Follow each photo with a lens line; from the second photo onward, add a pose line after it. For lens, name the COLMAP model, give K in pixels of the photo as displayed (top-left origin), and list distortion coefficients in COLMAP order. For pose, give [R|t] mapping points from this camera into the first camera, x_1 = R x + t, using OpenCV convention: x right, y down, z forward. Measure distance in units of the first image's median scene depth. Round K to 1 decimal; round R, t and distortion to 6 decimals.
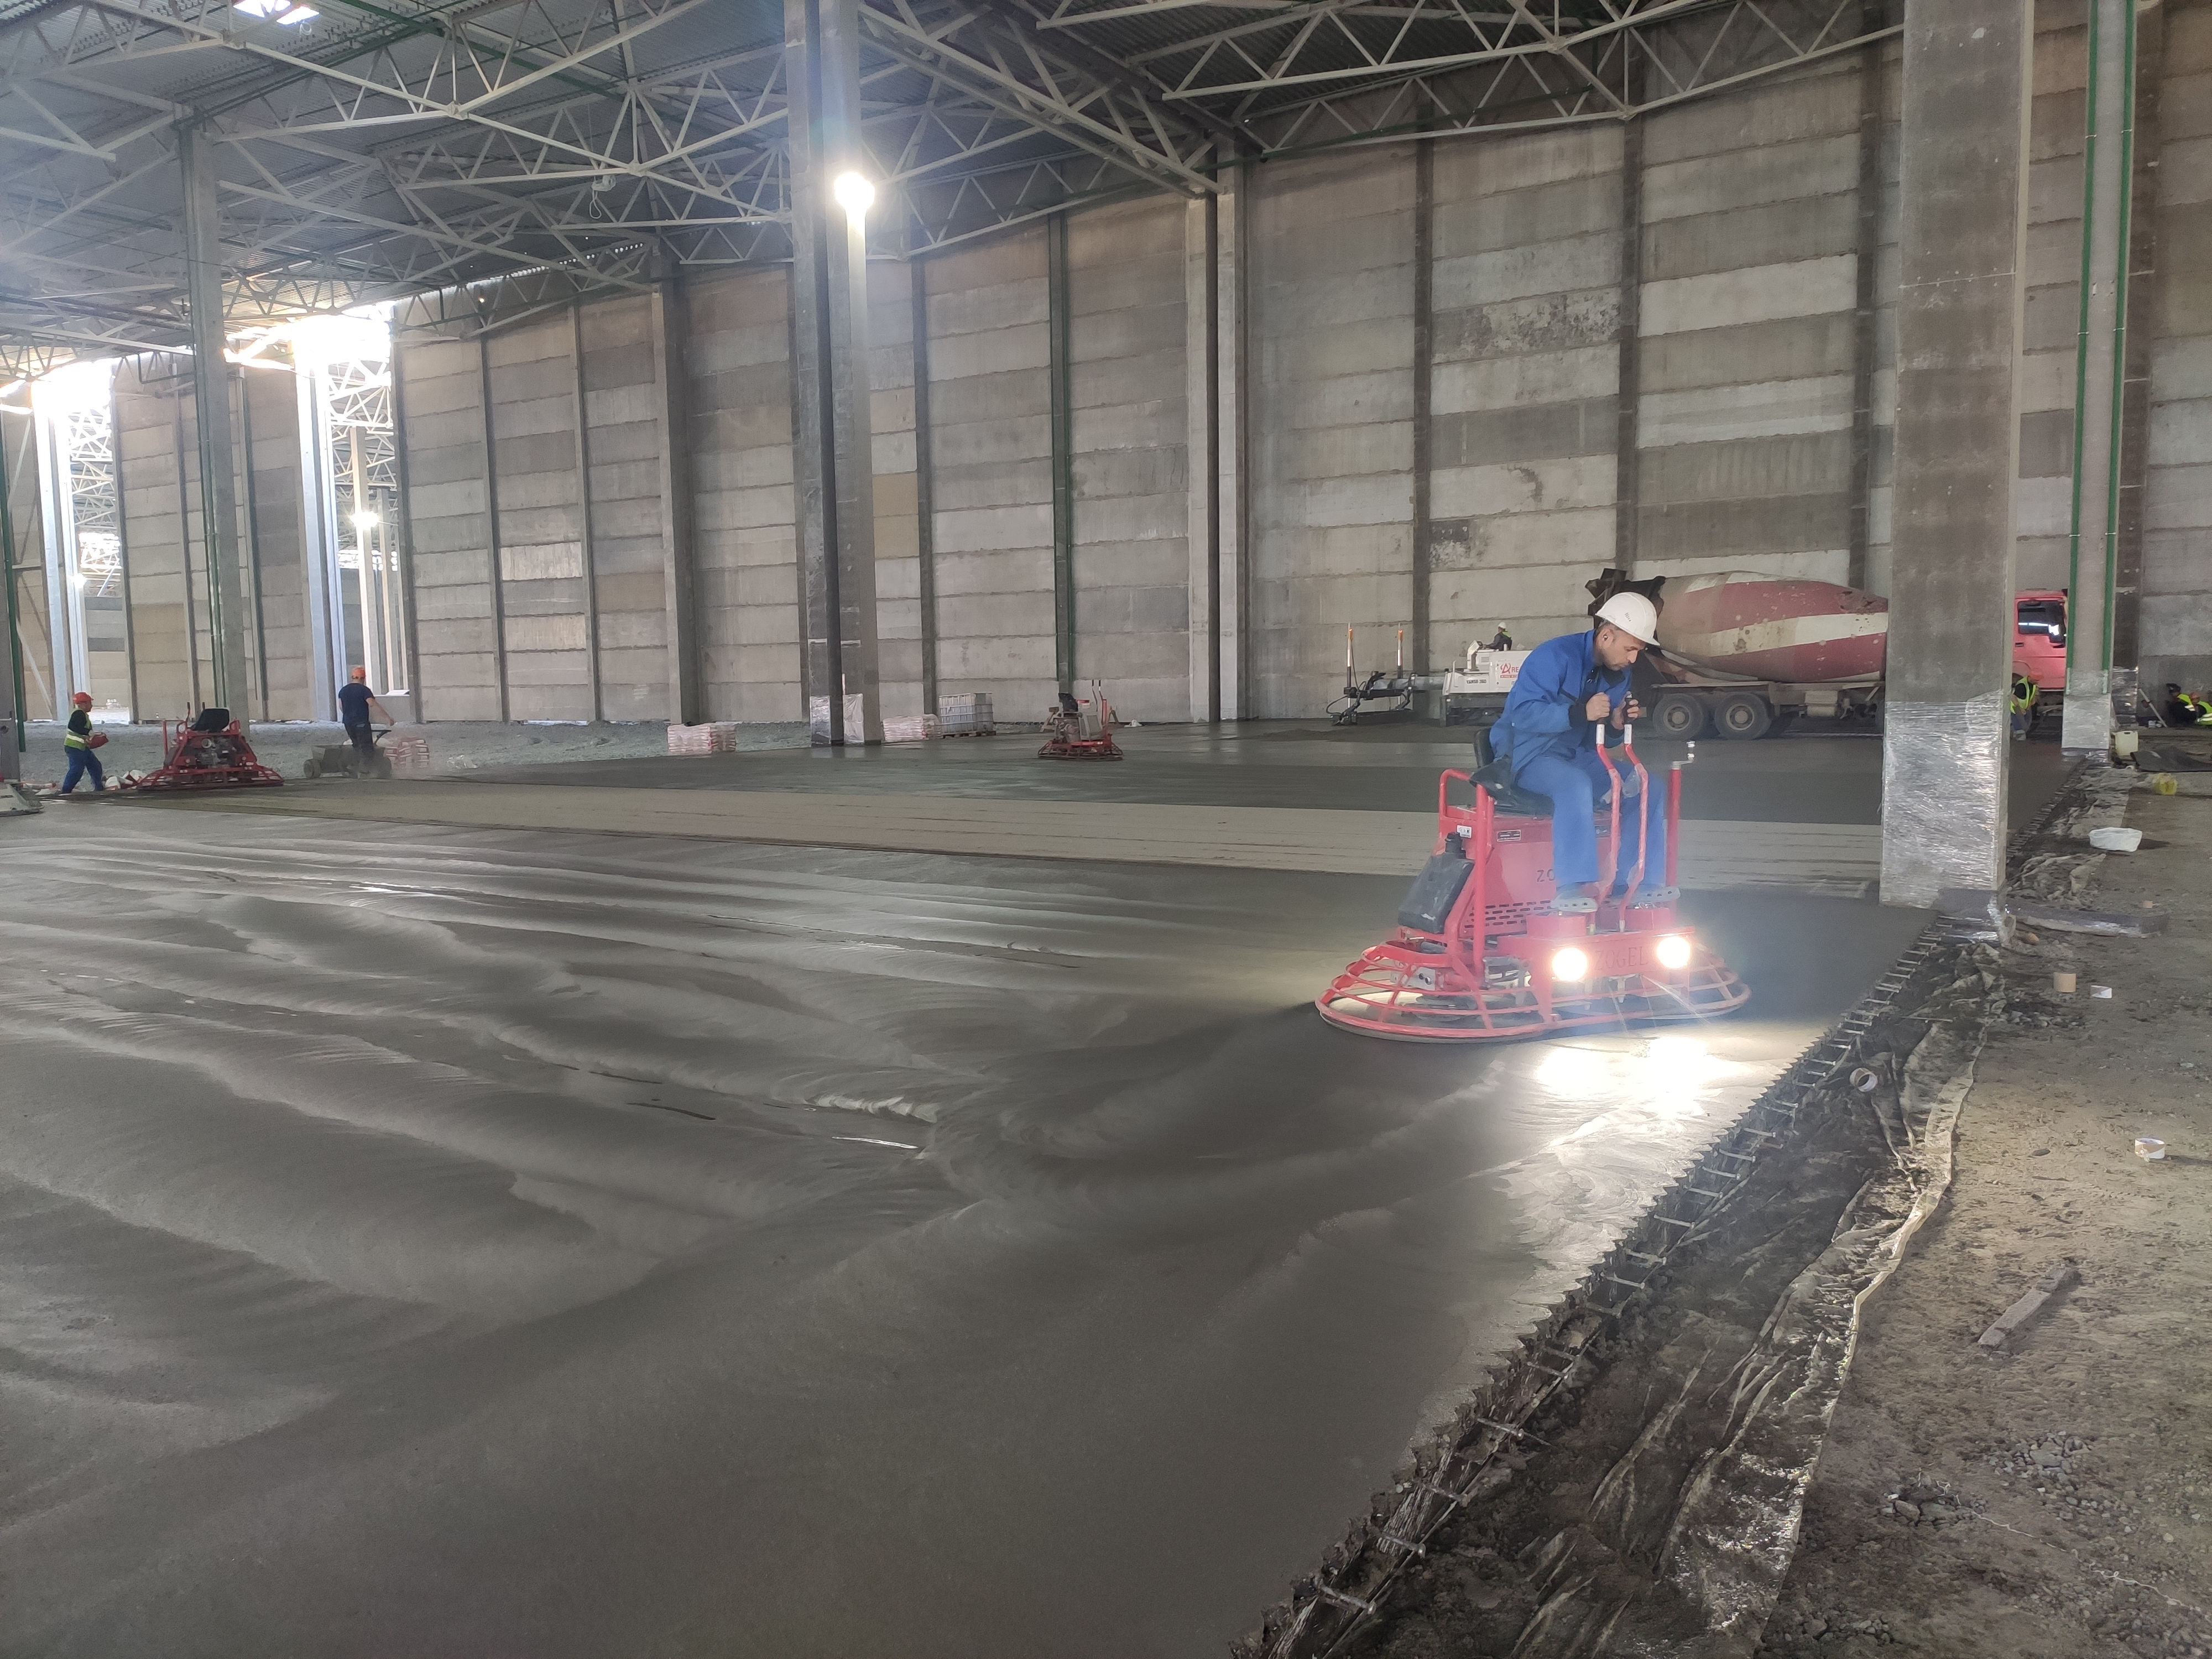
lens RADIAL K [[1636.6, 0, 1099.2], [0, 1636.6, 838.1], [0, 0, 1]] dist [0.097718, -0.143445]
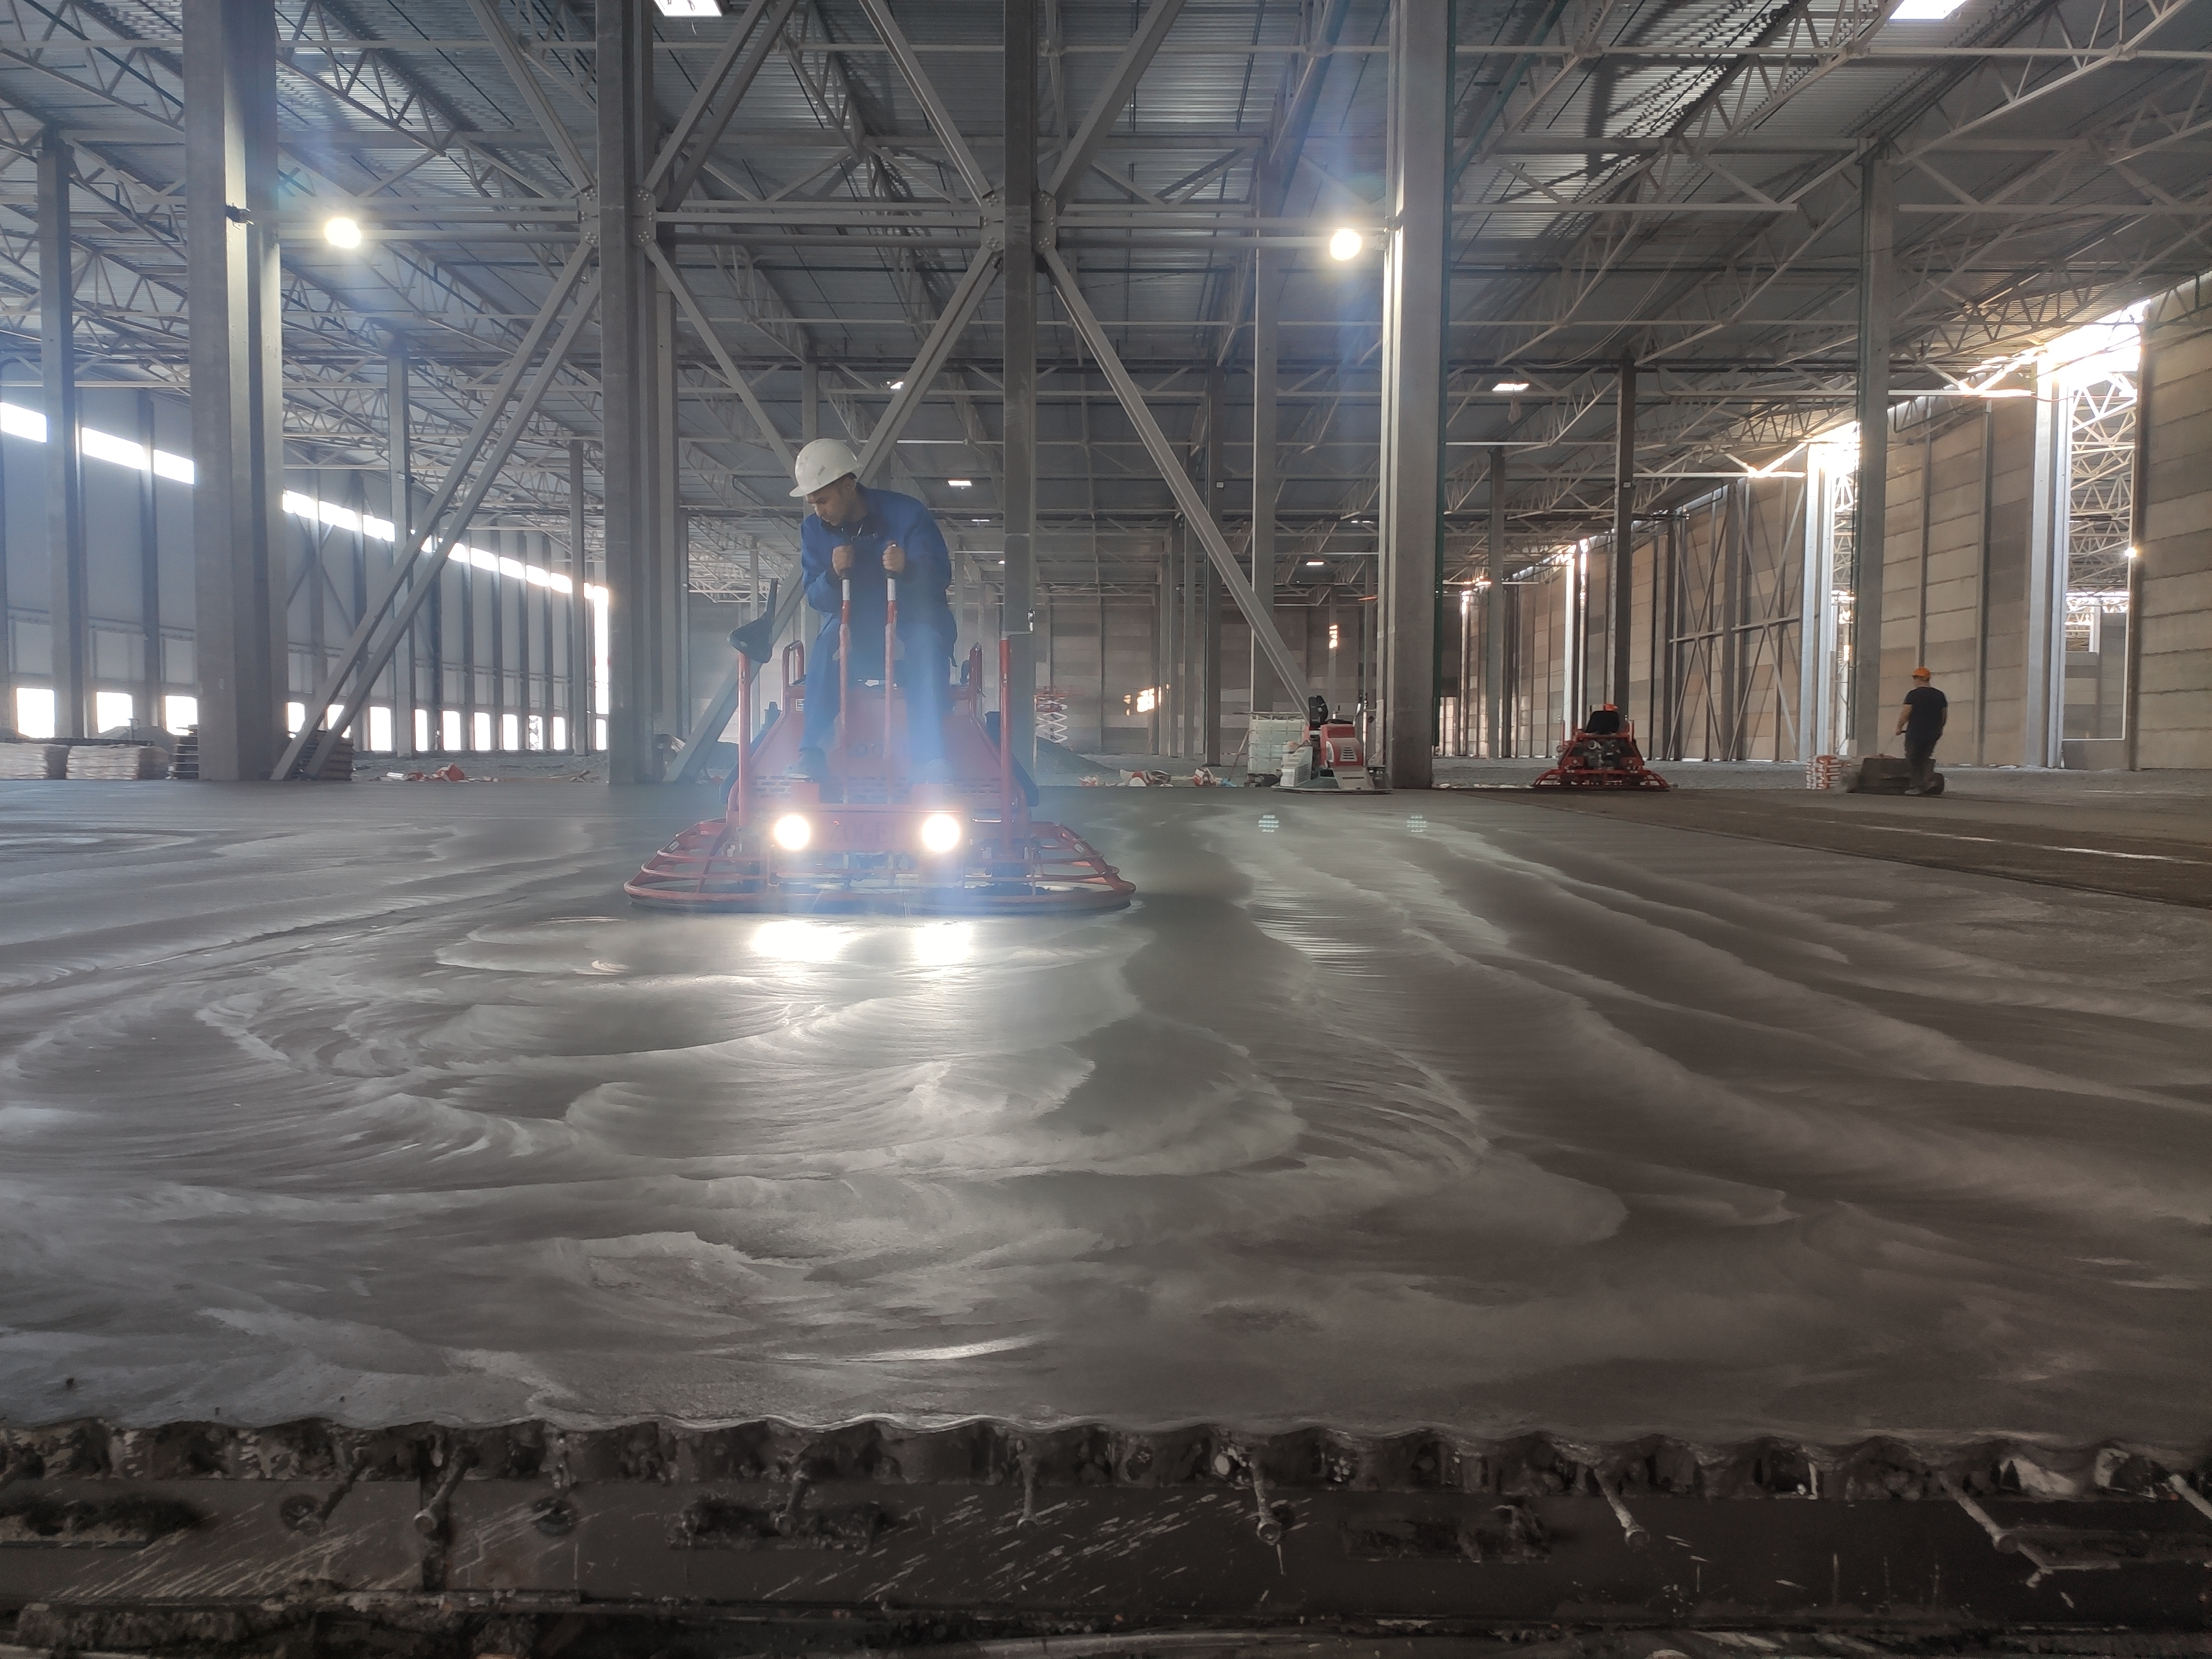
lens RADIAL K [[1643.7, 0, 1112.7], [0, 1643.7, 835.6], [0, 0, 1]] dist [0.070347, -0.084532]
pose [[0.536842, 0.064192, -0.841237, 0.071593], [-0.094873, 0.995370, 0.015409, 0.004654], [0.838331, 0.071539, 0.540447, 0.100552]]
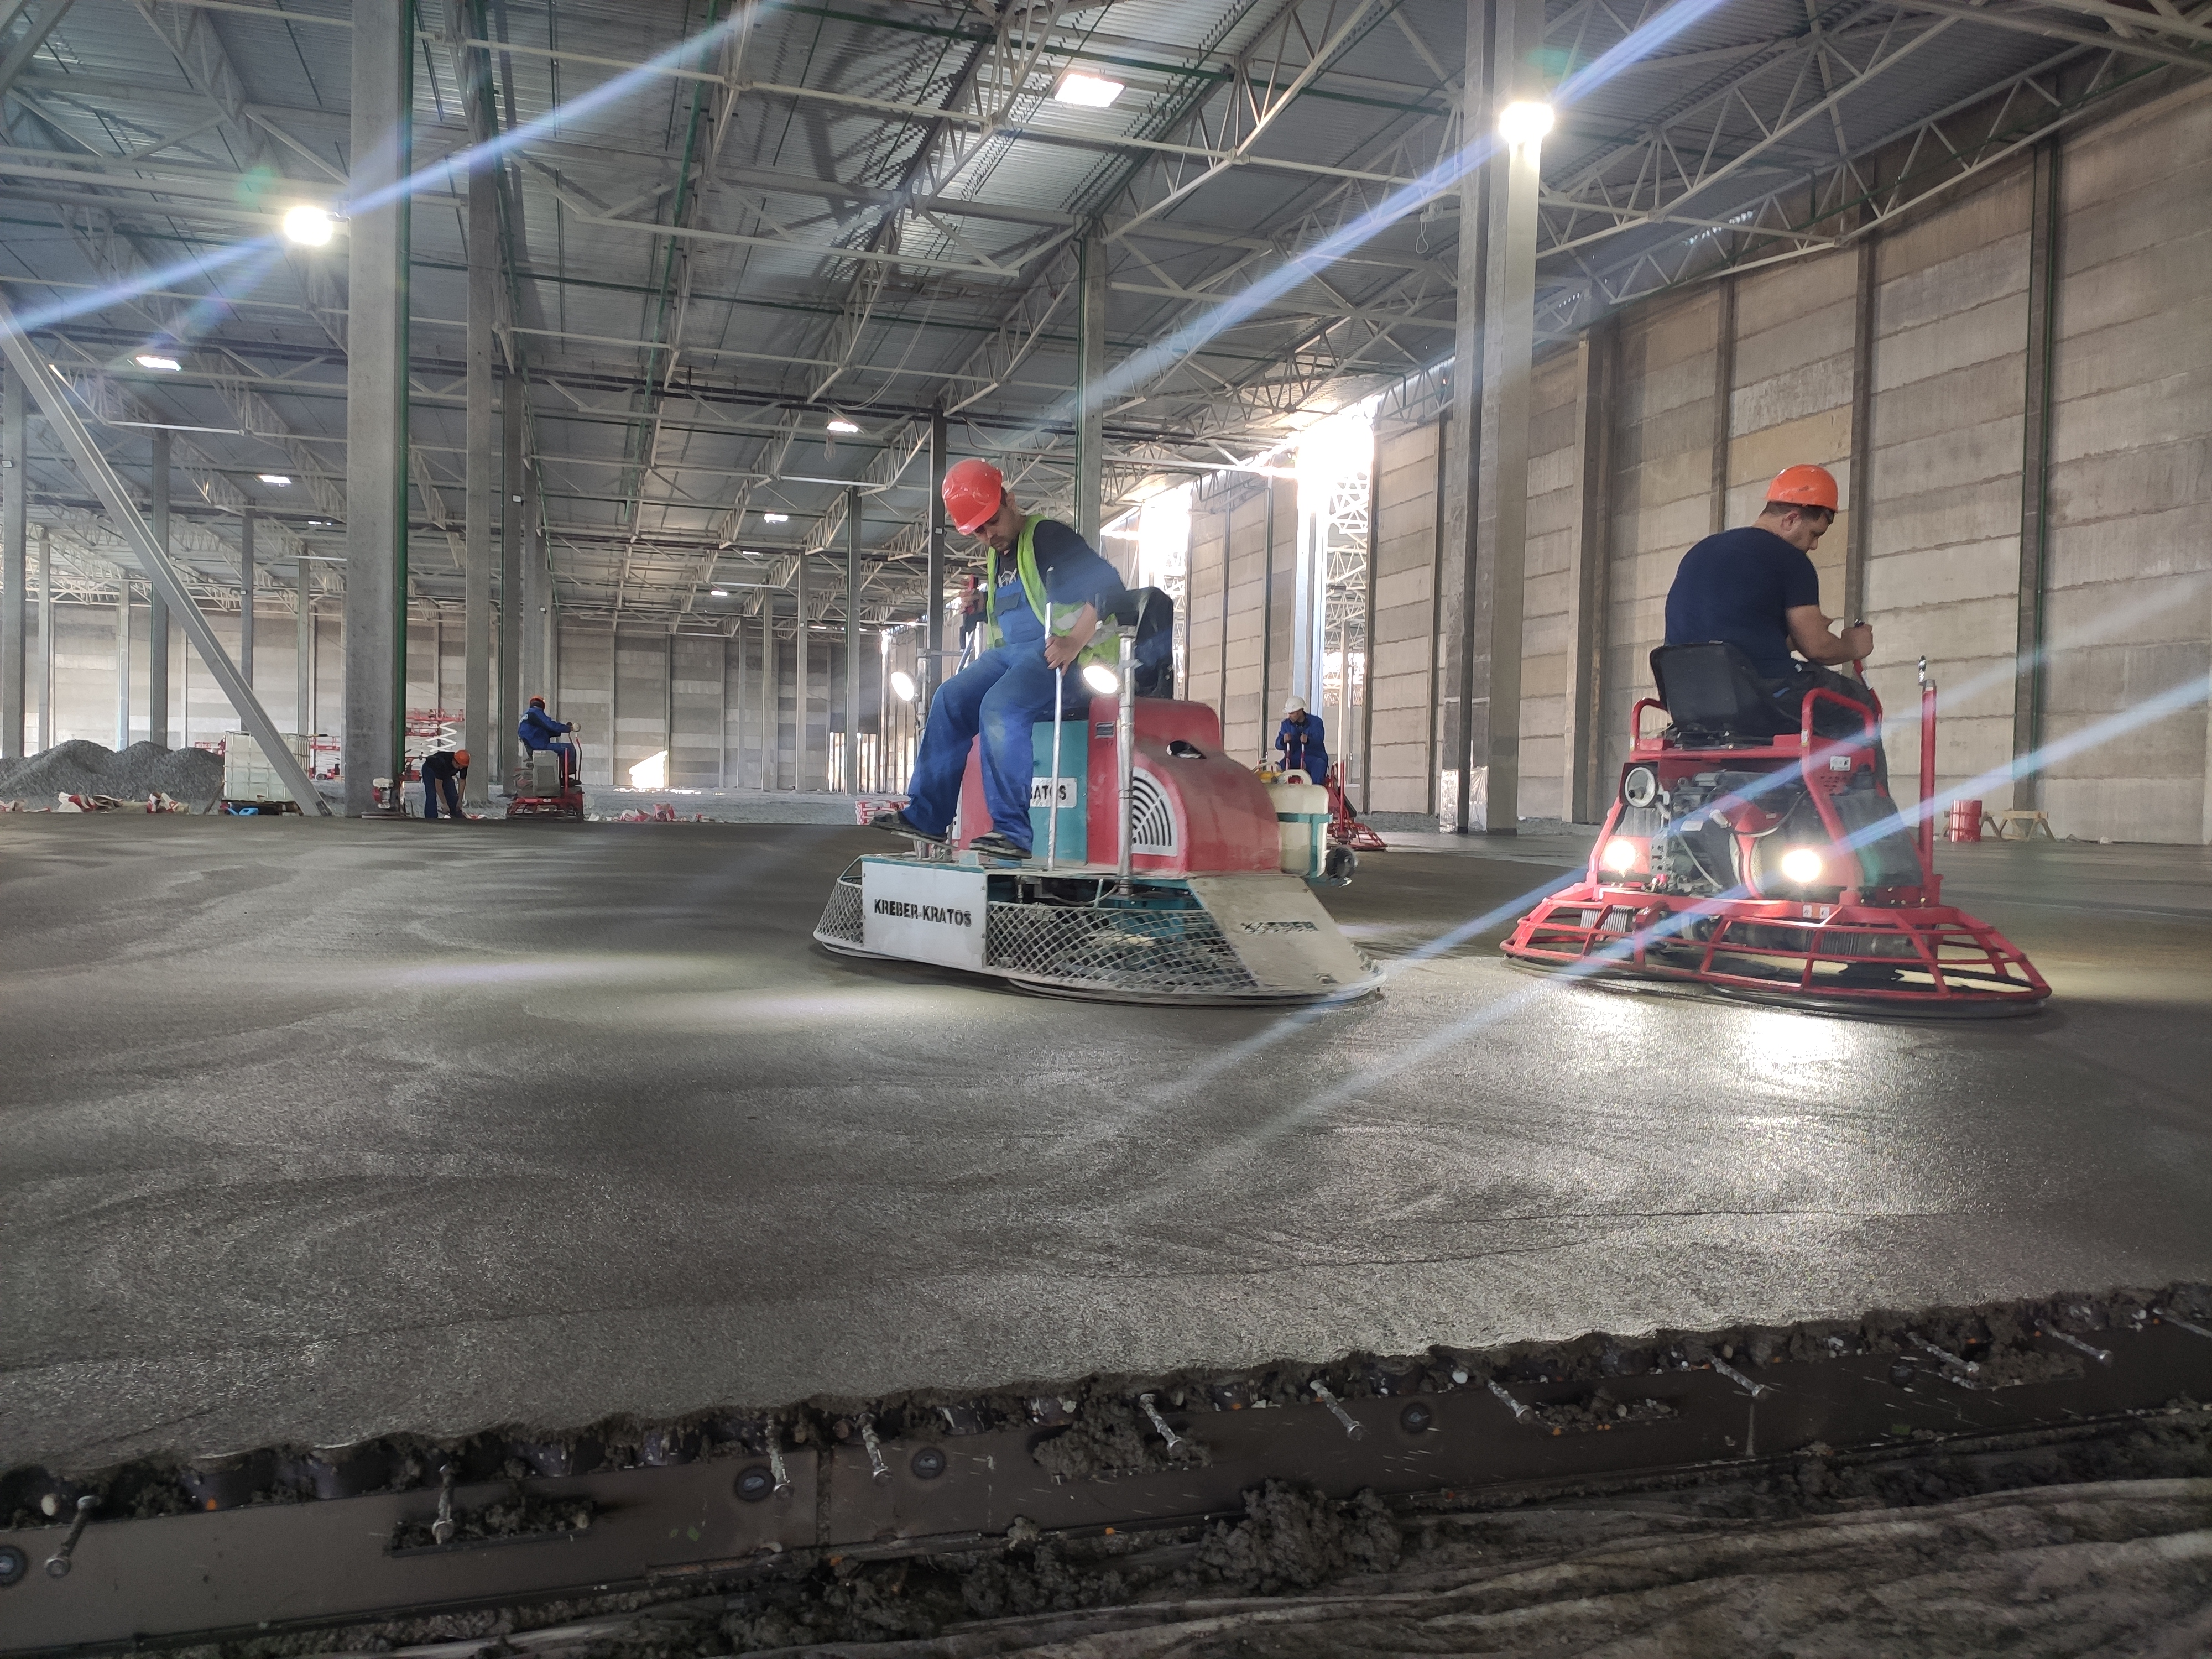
lens RADIAL K [[1643.6, 0, 1101.6], [0, 1643.6, 835.7], [0, 0, 1]] dist [0.091228, -0.128646]
pose [[0.766589, 0.051485, -0.640071, 0.151697], [-0.097353, 0.994577, -0.036596, -0.007631], [0.634716, 0.090367, 0.767443, 0.215833]]
